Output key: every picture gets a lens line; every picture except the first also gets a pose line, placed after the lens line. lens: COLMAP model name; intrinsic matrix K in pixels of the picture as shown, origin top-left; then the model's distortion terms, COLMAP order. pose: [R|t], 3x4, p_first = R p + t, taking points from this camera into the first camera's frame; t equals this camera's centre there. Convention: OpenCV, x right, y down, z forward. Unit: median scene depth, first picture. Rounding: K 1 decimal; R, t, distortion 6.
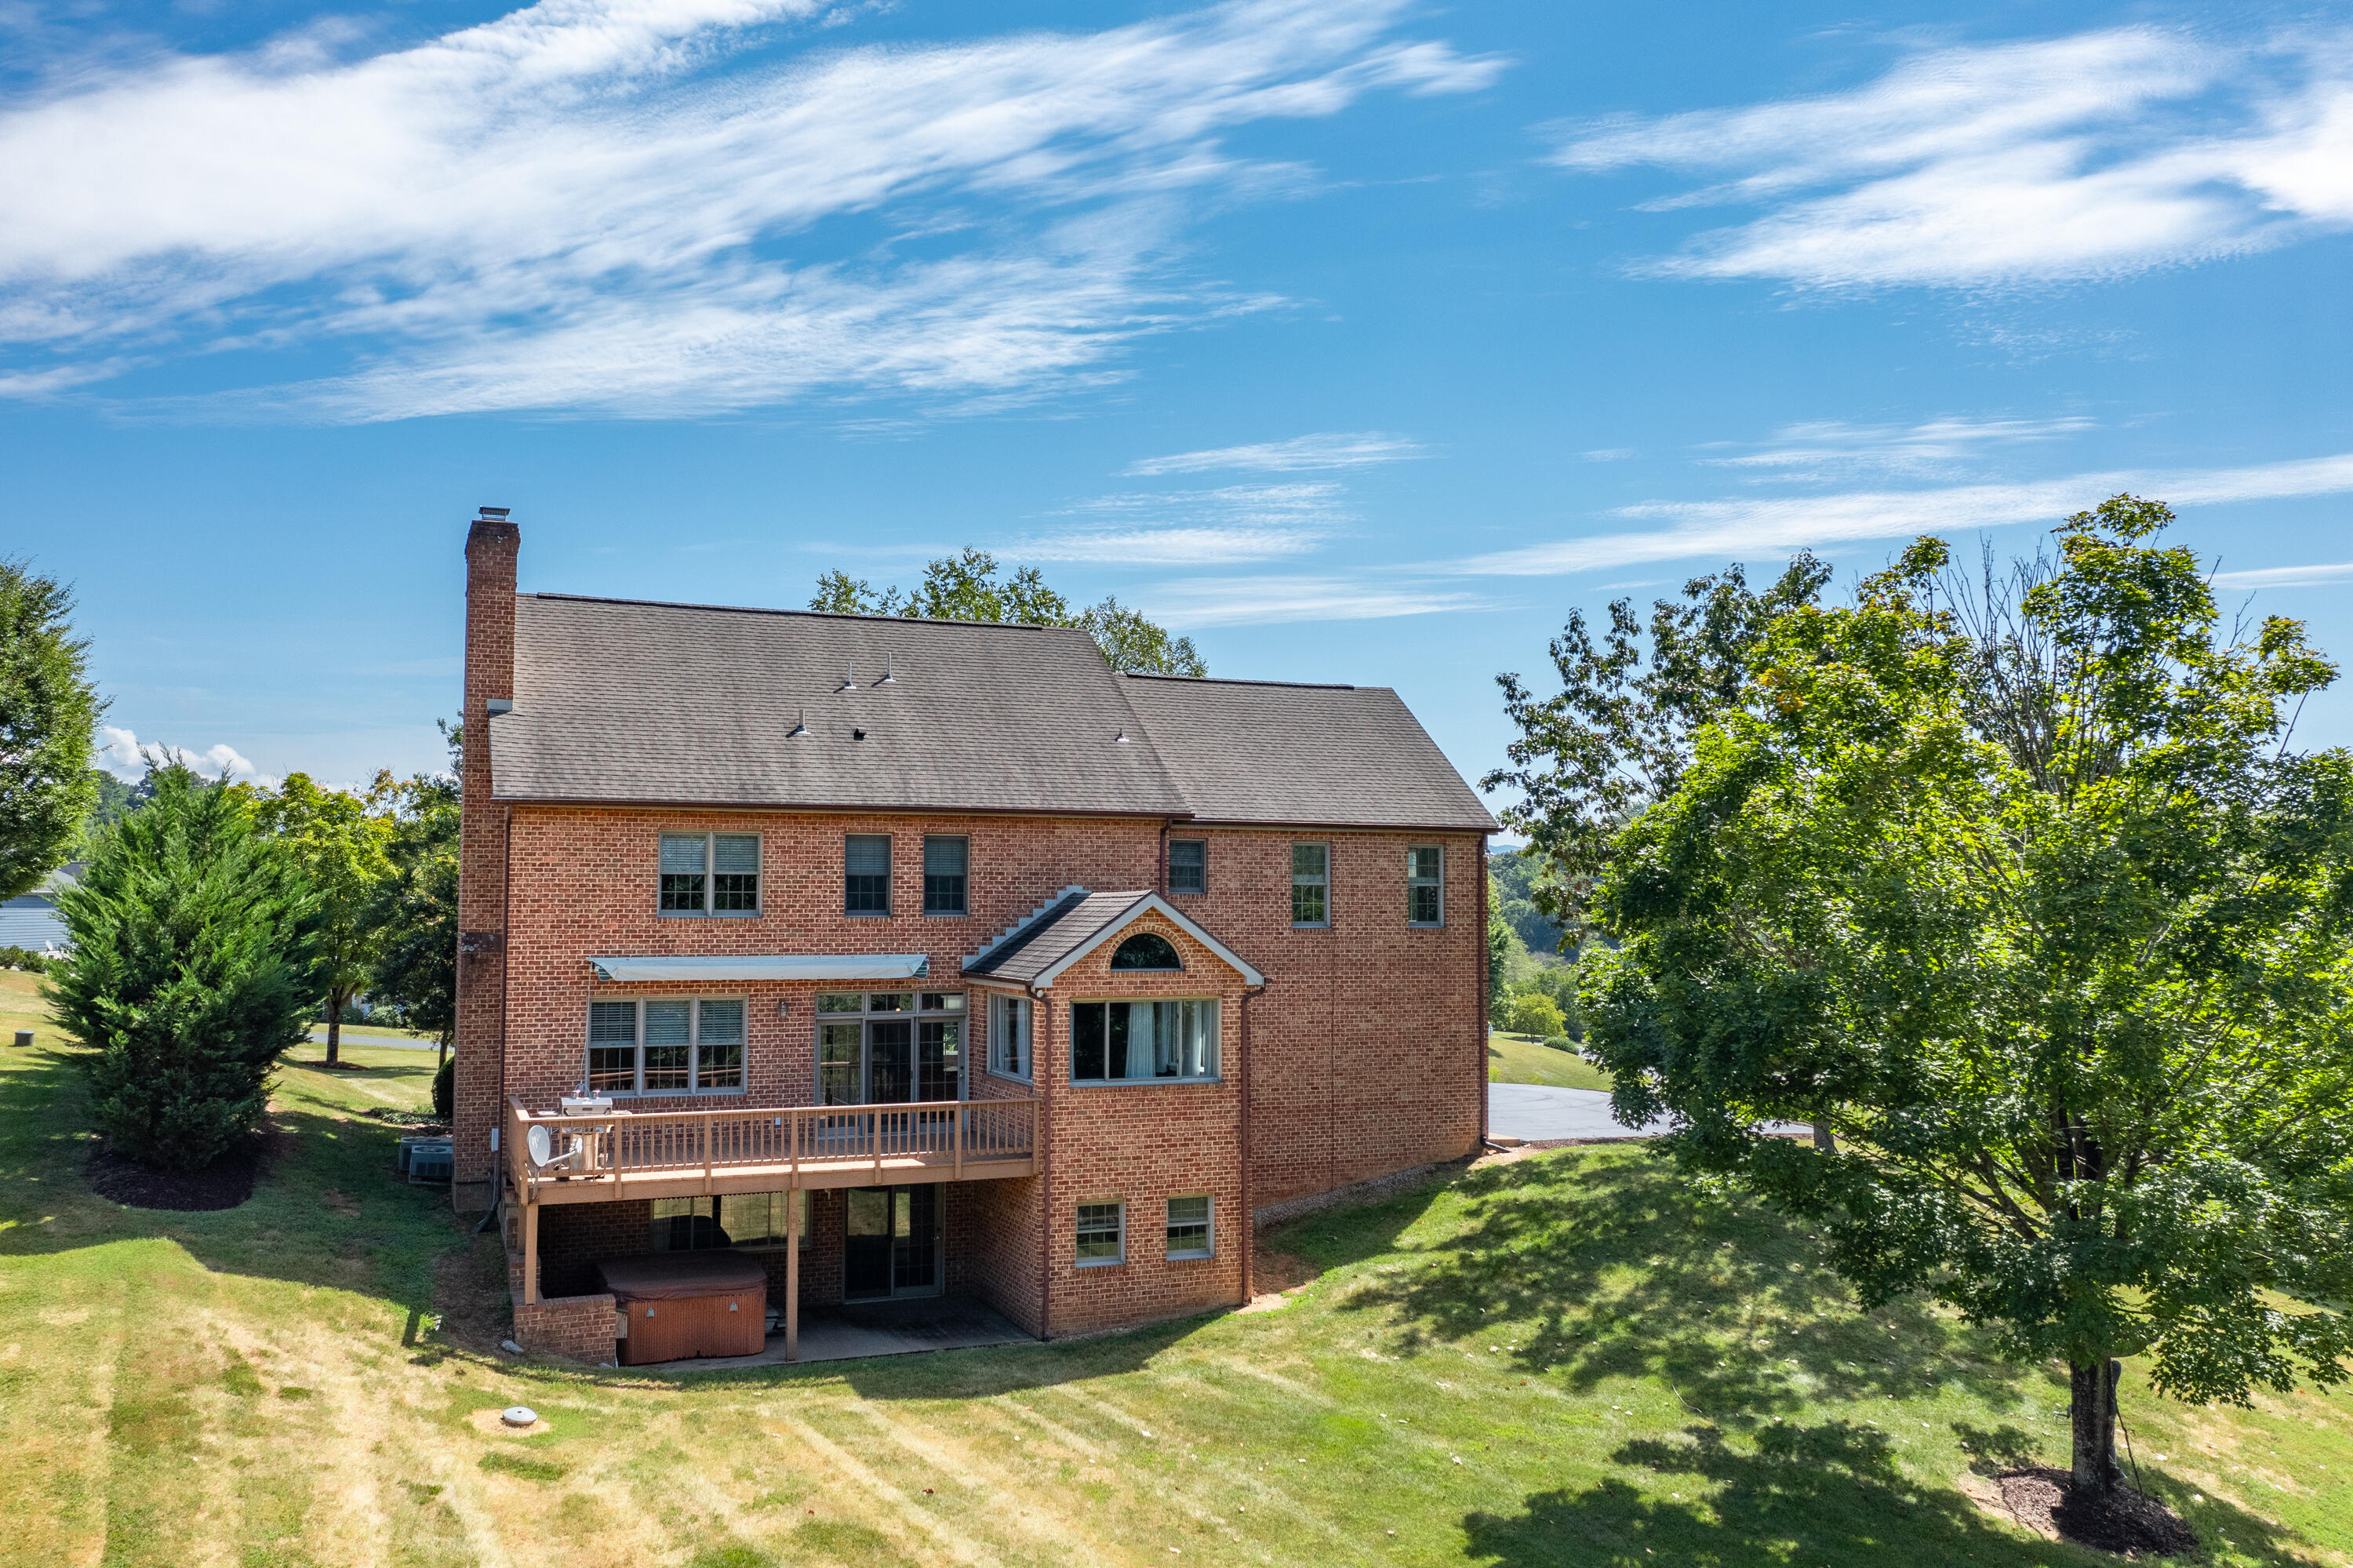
lens RADIAL K [[1858.8, 0, 1188.3], [0, 1858.8, 788.9], [0, 0, 1]] dist [-0.004545, 0.008709]
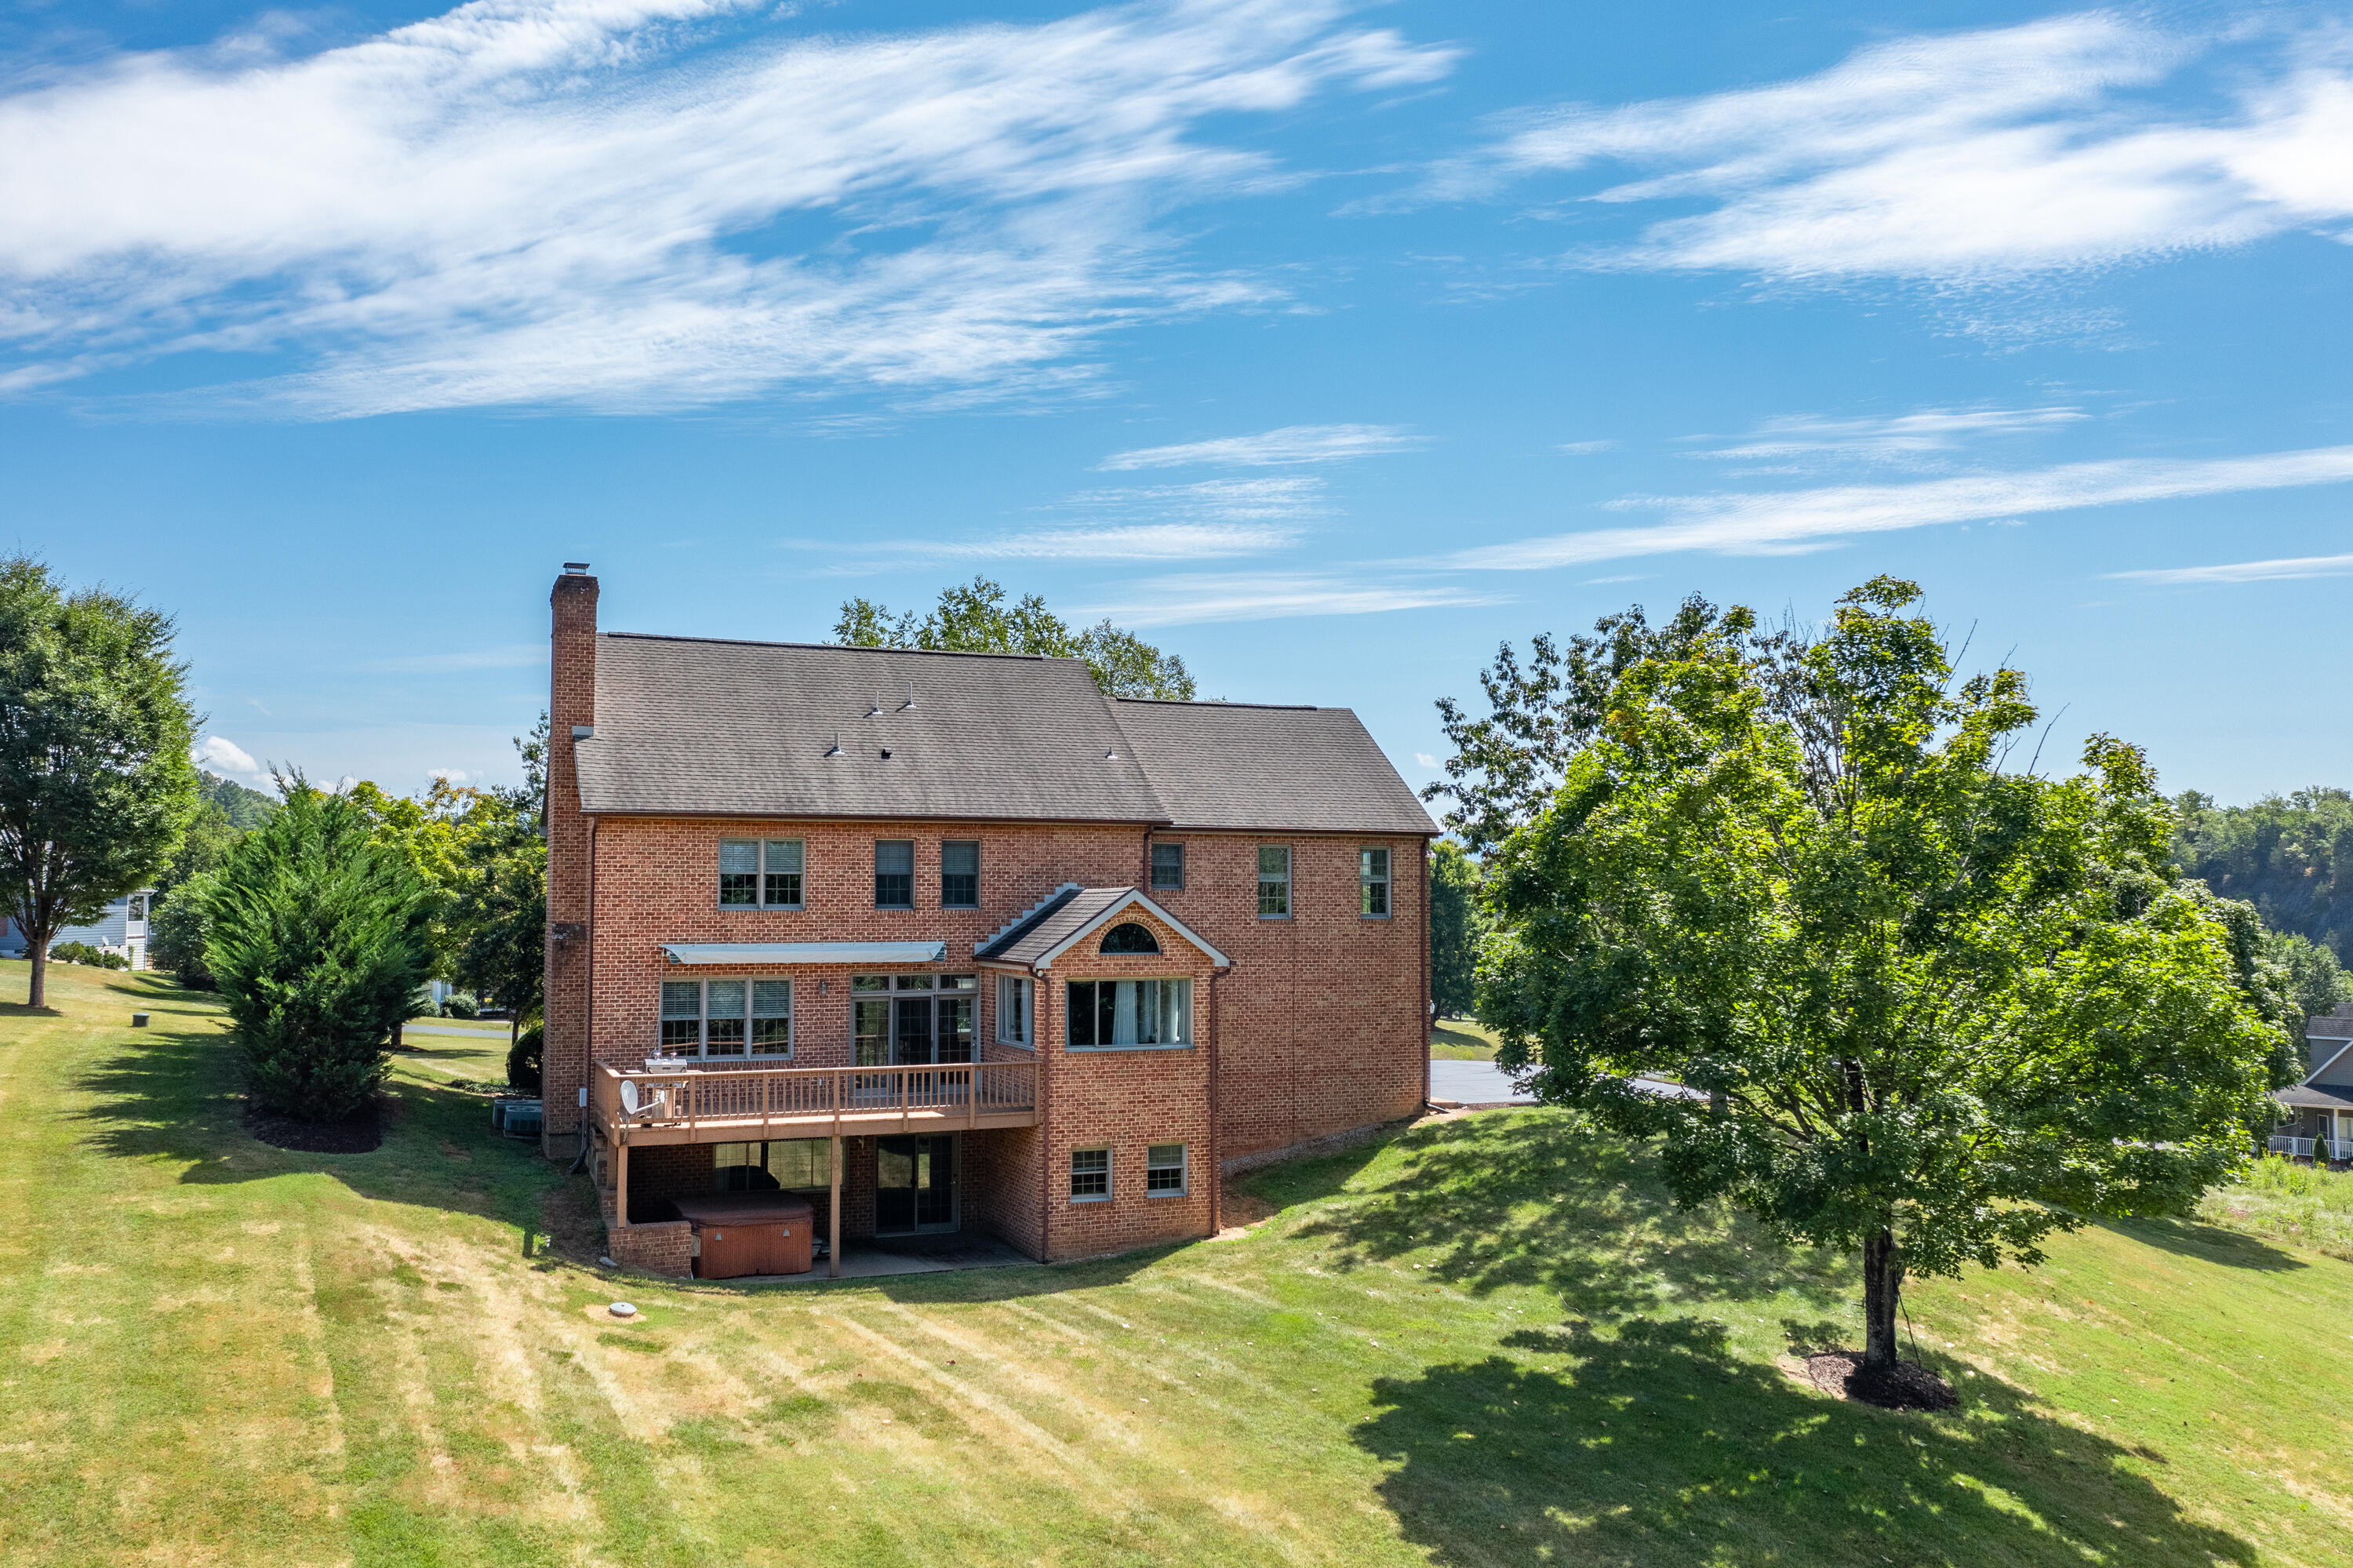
lens RADIAL K [[1905.7, 0, 1176.5], [0, 1905.7, 784.0], [0, 0, 1]] dist [-0.004899, -0.004983]
pose [[0.999929, -0.002489, -0.011635, 0.021796], [0.002492, 0.999997, 0.000244, -0.011335], [0.011635, -0.000273, 0.999932, -0.217384]]
